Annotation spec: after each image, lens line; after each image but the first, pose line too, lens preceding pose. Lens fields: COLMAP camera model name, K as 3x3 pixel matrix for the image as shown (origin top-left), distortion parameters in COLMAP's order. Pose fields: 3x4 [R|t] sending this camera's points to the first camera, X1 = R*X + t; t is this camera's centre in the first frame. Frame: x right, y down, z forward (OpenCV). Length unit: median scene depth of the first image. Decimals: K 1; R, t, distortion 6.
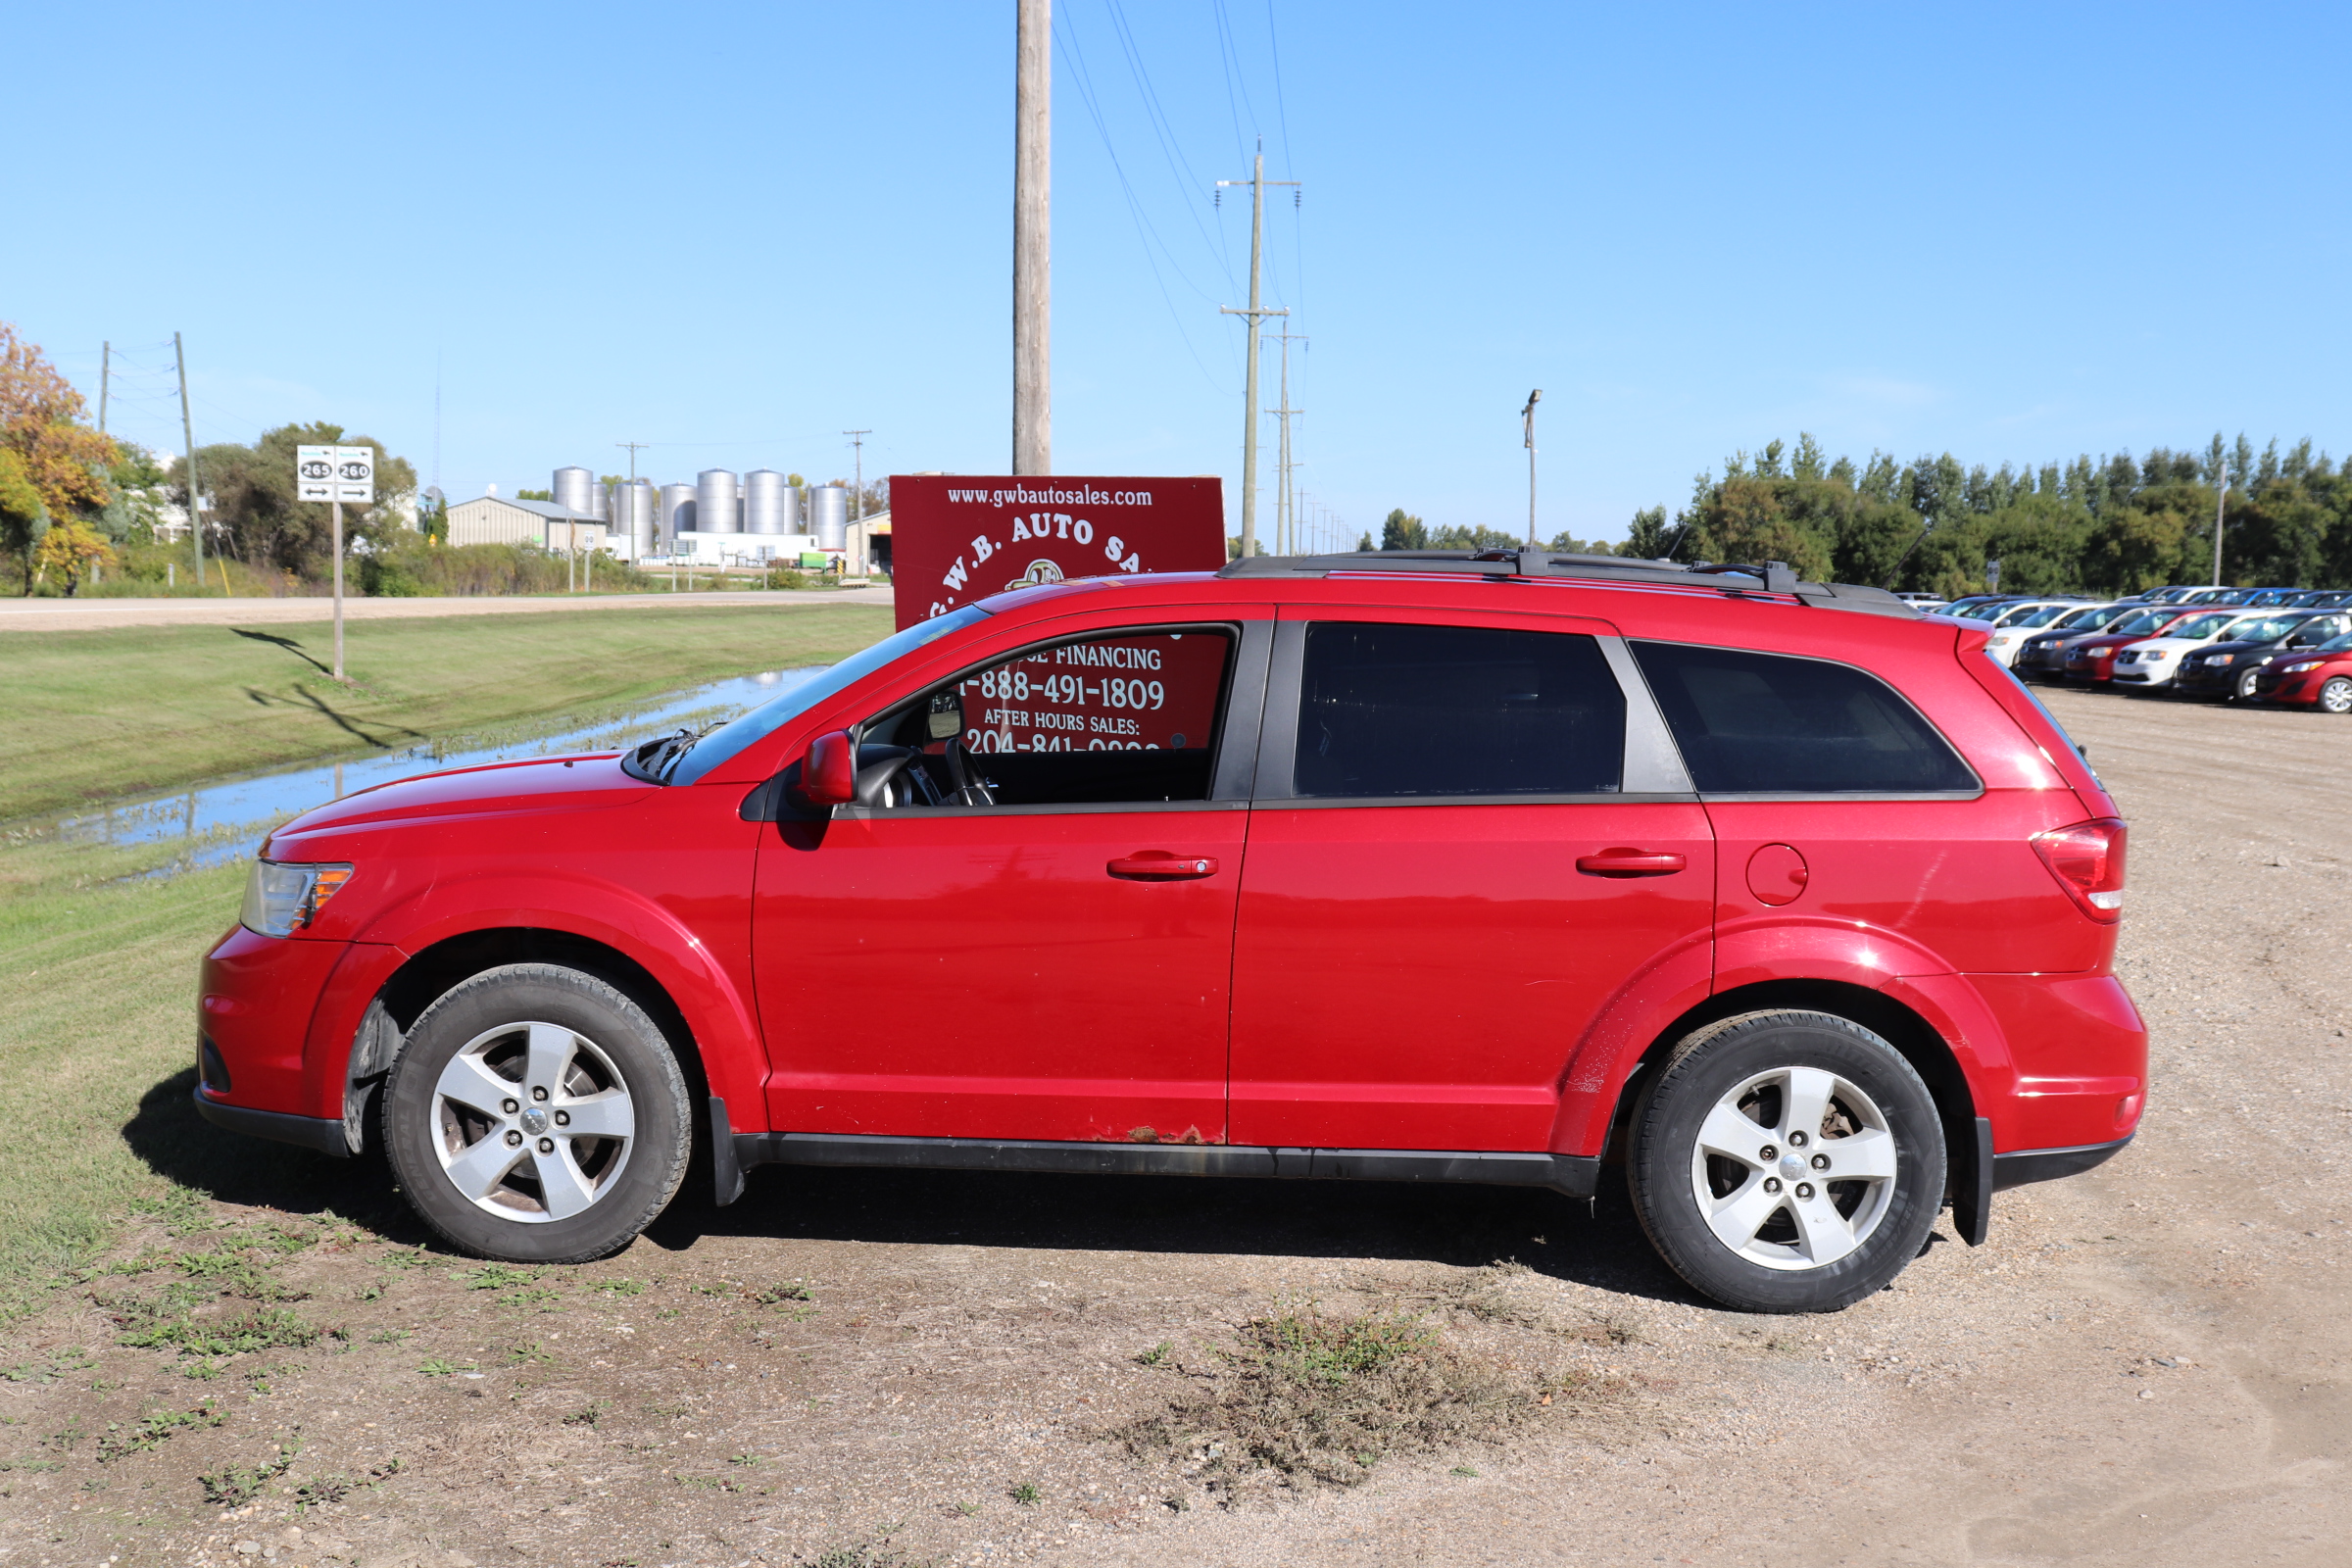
lens RADIAL K [[2722.6, 0, 1173.9], [0, 2722.6, 778.4], [0, 0, 1]] dist [-0.024300, 0.000000]
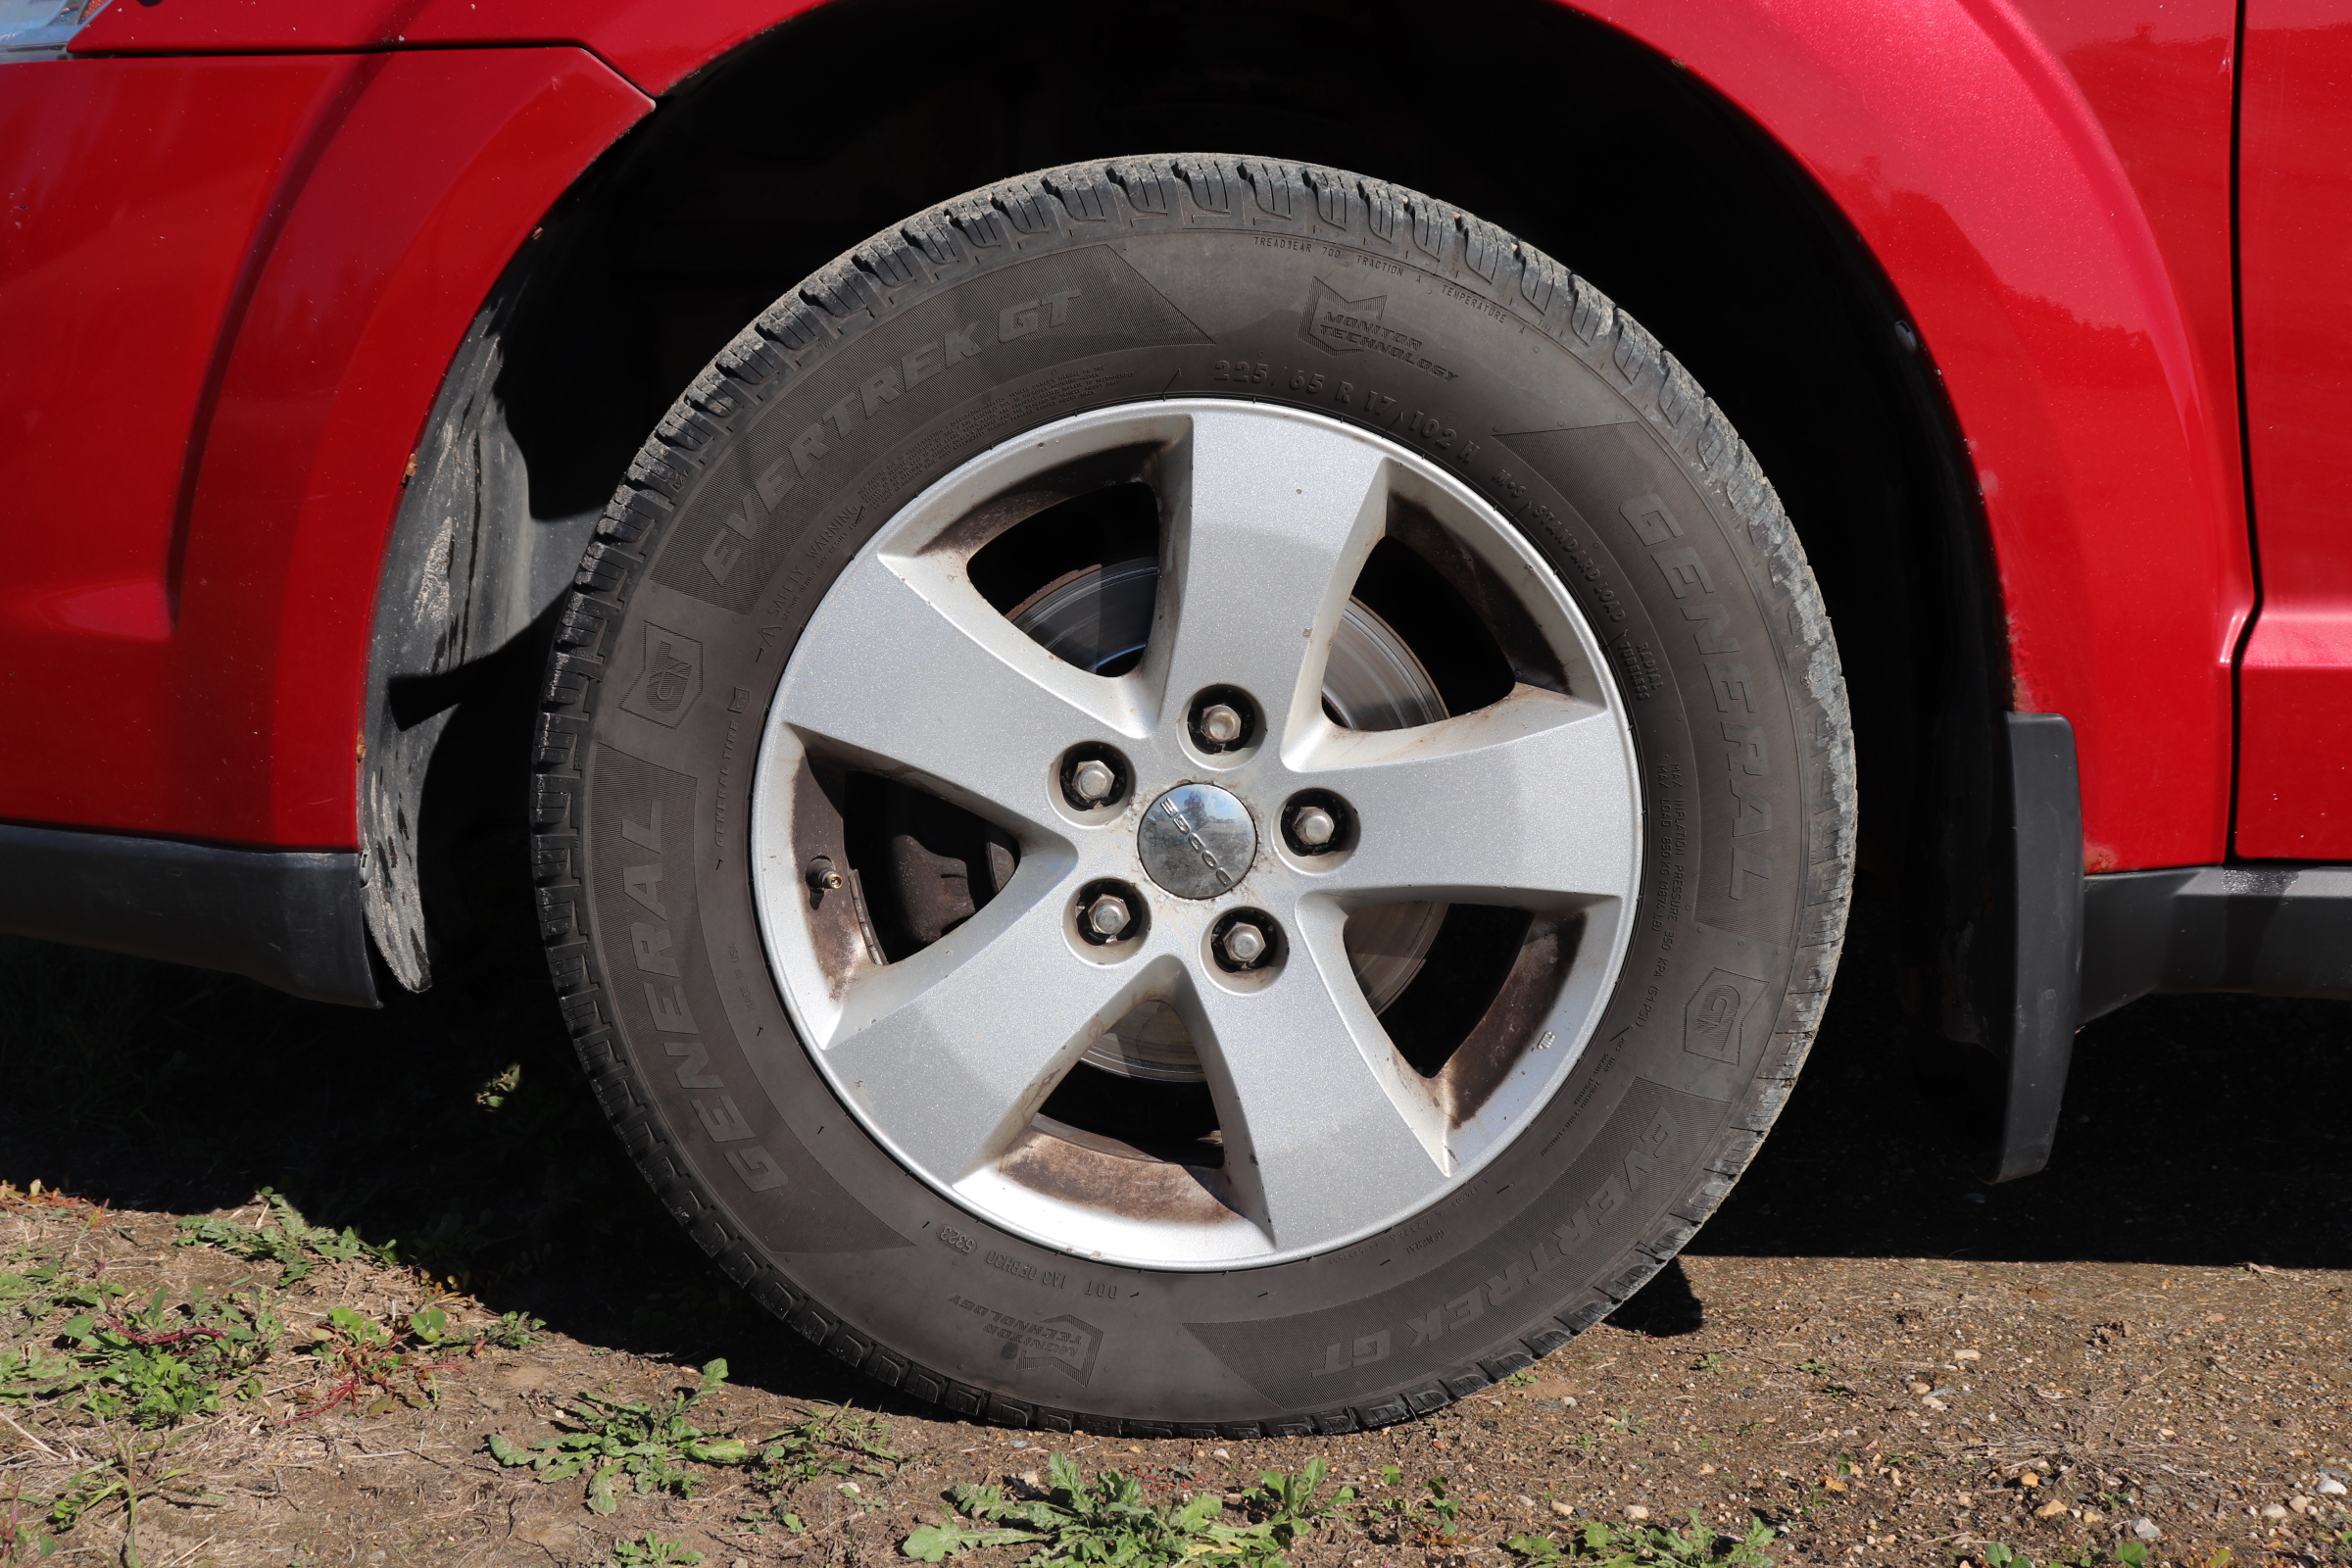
lens RADIAL K [[3343.5, 0, 1178.1], [0, 3343.5, 791.8], [0, 0, 1]] dist [0.022762, 0.000000]
pose [[0.999674, -0.018416, 0.017682, -0.241895], [0.016561, 0.994865, 0.099848, 0.093564], [-0.019430, -0.099523, 0.994846, 0.716901]]
